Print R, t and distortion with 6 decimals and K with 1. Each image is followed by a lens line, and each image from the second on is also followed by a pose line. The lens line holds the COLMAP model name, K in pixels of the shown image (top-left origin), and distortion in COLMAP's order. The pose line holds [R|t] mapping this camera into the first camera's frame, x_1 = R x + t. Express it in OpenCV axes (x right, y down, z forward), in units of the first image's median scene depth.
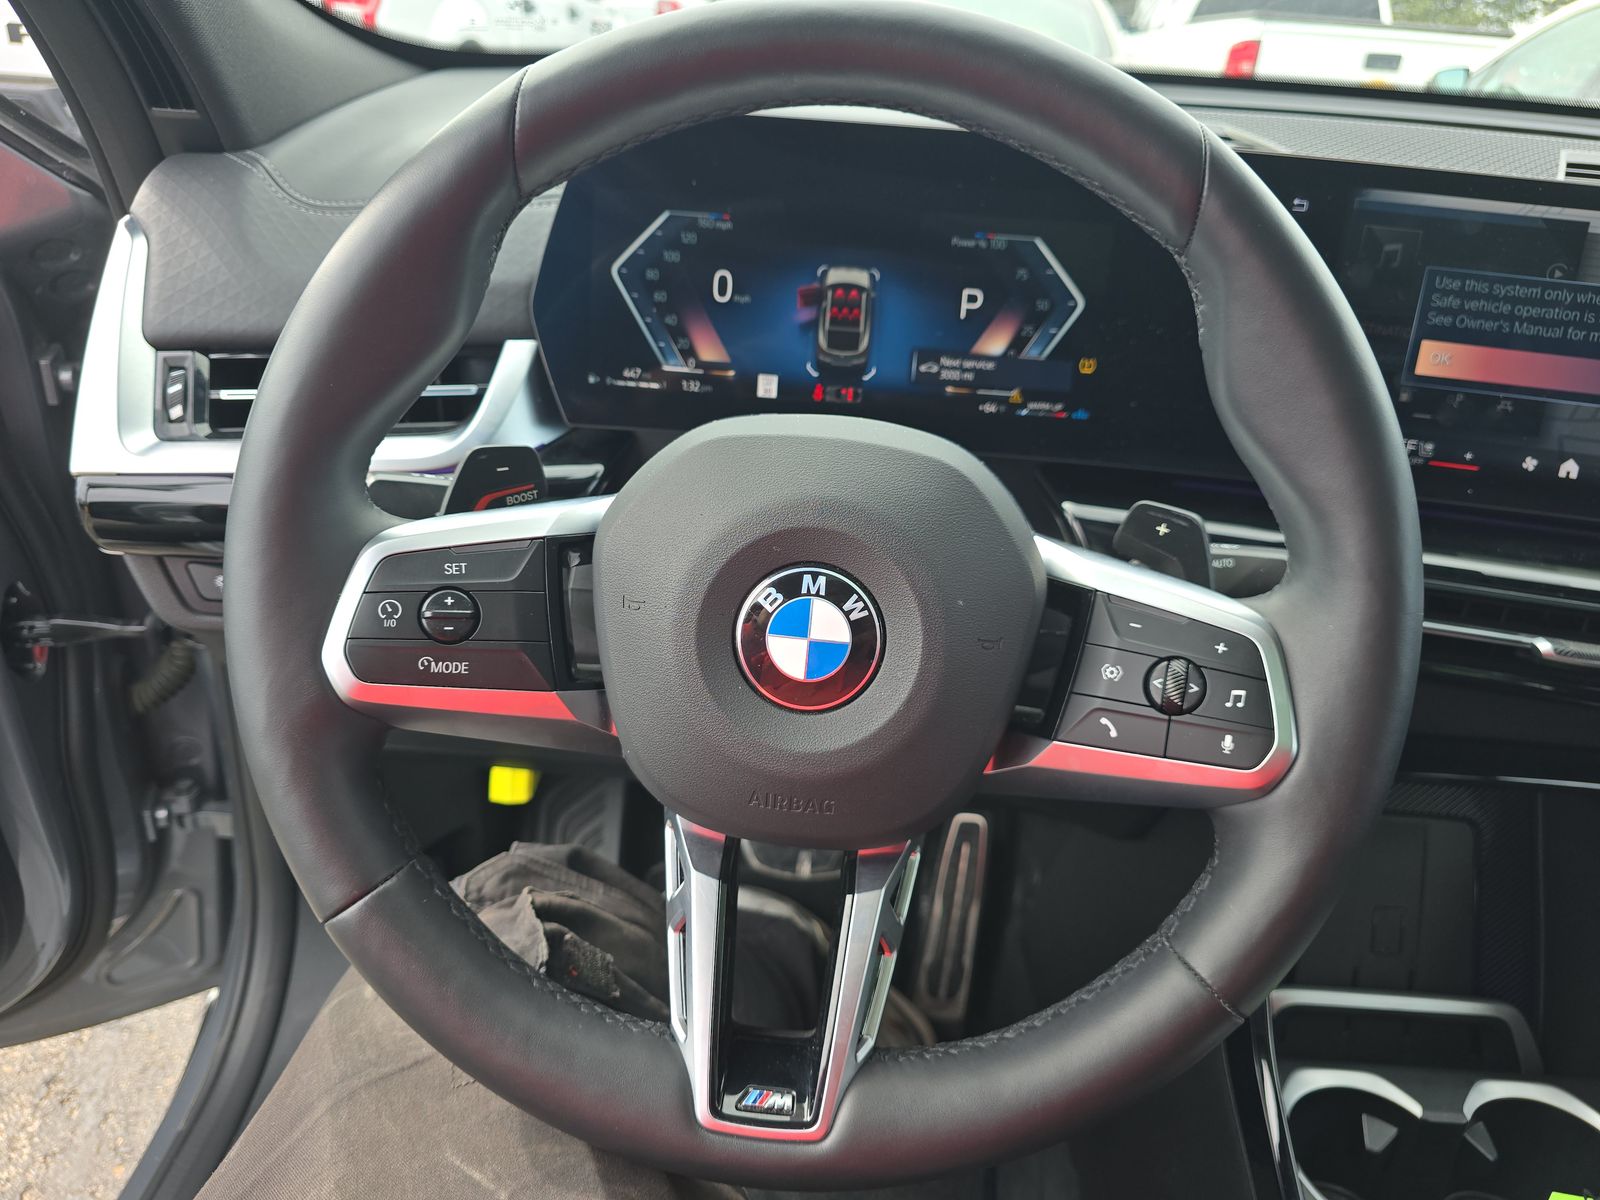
lens RADIAL K [[1161.7, 0, 780.5], [0, 1161.7, 589.9], [0, 0, 1]] dist [0.061193, -0.056653]
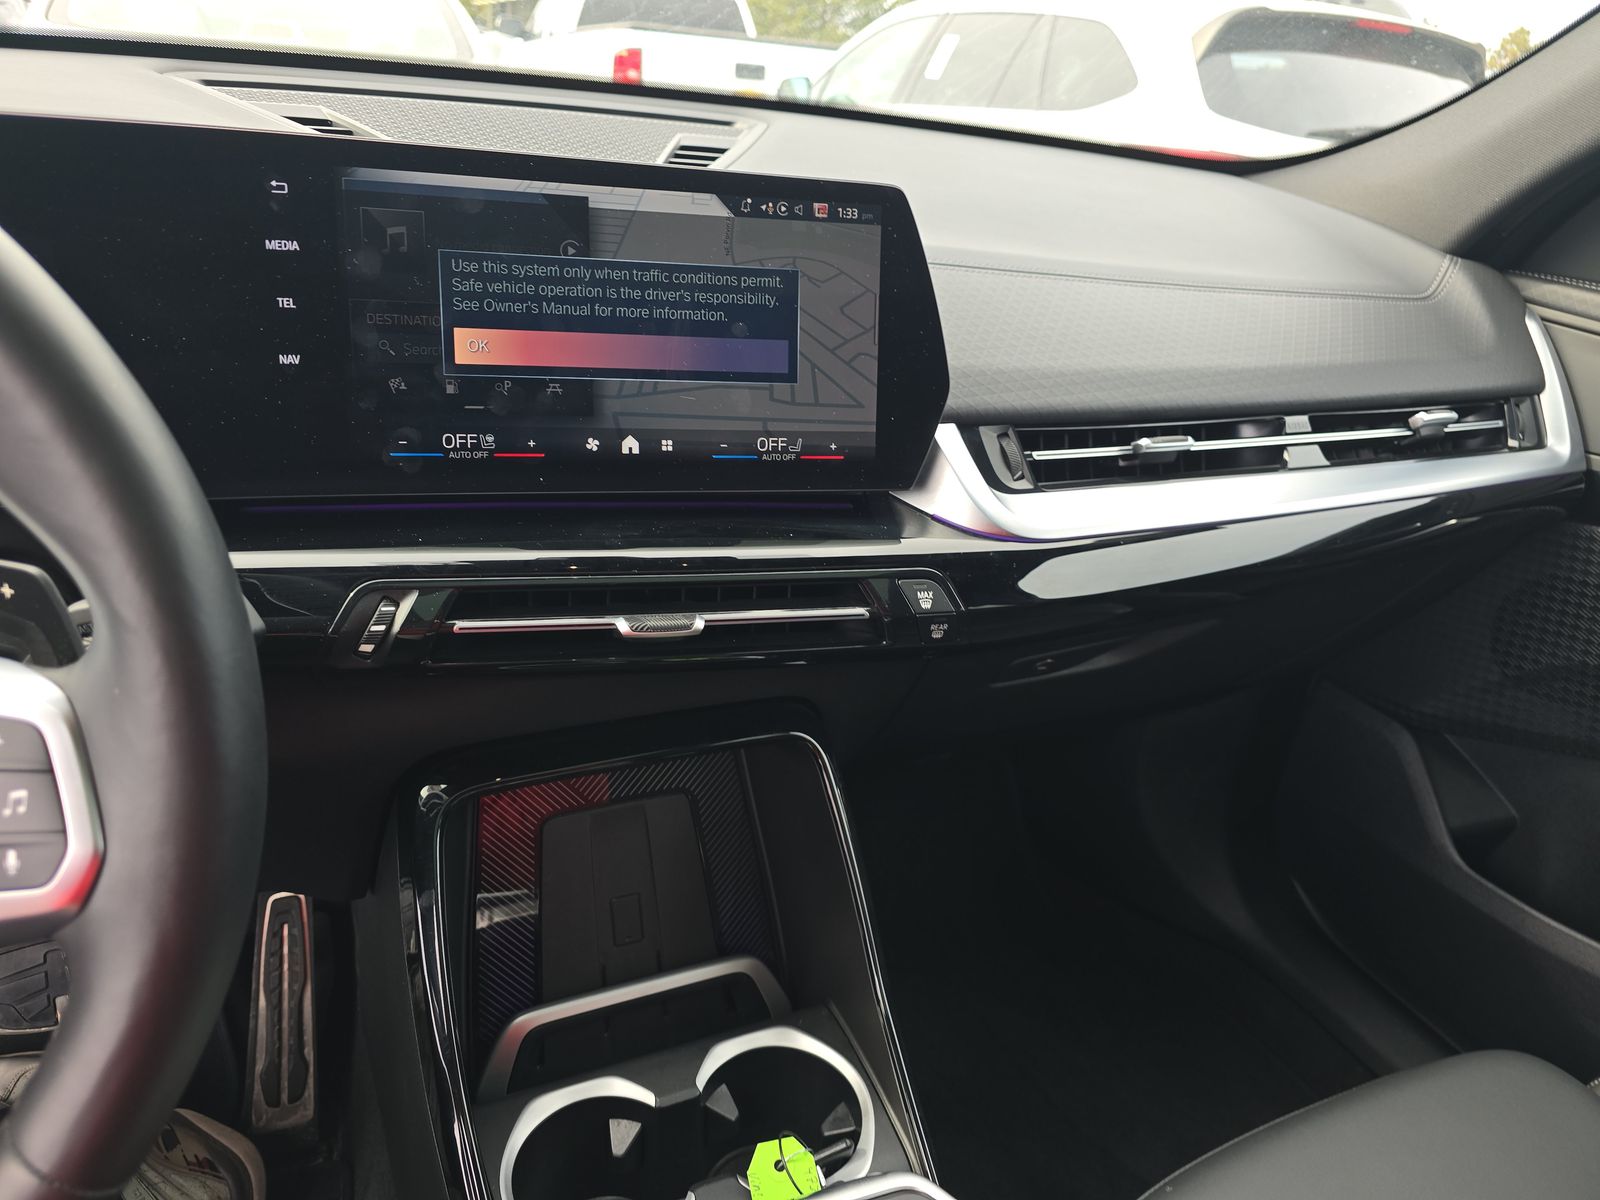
lens RADIAL K [[1161.7, 0, 780.5], [0, 1161.7, 589.9], [0, 0, 1]] dist [0.061193, -0.056653]
pose [[0.902816, -0.169245, 0.395322, 0.379645], [0.171157, 0.984765, 0.030718, 0.010839], [-0.394498, 0.039930, 0.918029, 0.046471]]
